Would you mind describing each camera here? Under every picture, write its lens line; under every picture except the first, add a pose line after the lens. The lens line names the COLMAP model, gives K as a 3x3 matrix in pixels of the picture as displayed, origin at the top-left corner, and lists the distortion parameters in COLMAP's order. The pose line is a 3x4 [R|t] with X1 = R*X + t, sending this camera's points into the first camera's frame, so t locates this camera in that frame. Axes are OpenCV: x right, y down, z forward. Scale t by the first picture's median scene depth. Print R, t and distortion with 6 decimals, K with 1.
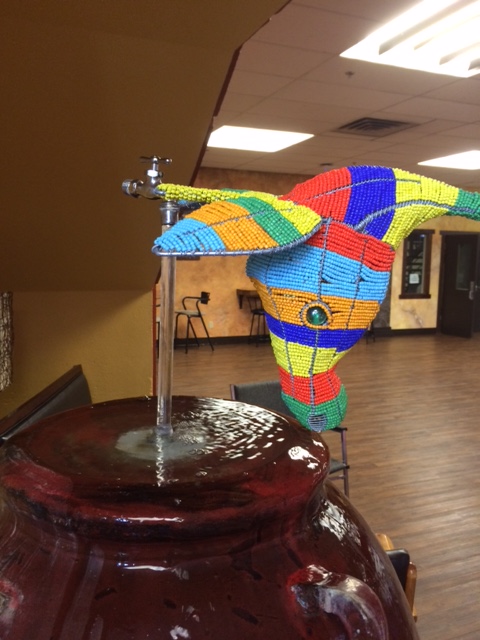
lens RADIAL K [[549.1, 0, 242.1], [0, 549.1, 319.2], [0, 0, 1]] dist [0.072479, -0.122253]
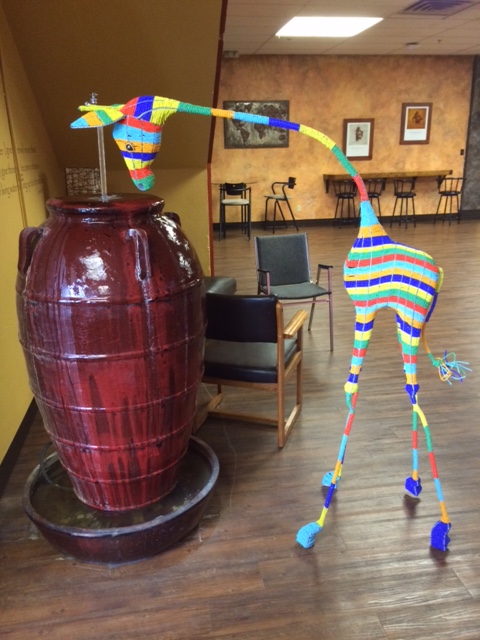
lens RADIAL K [[549.1, 0, 242.1], [0, 549.1, 319.2], [0, 0, 1]] dist [0.072479, -0.122253]
pose [[0.973549, 0.036488, -0.225548, 0.094434], [0.006251, 0.982543, 0.185933, 0.023355], [0.228395, -0.182425, 0.956325, -0.128994]]
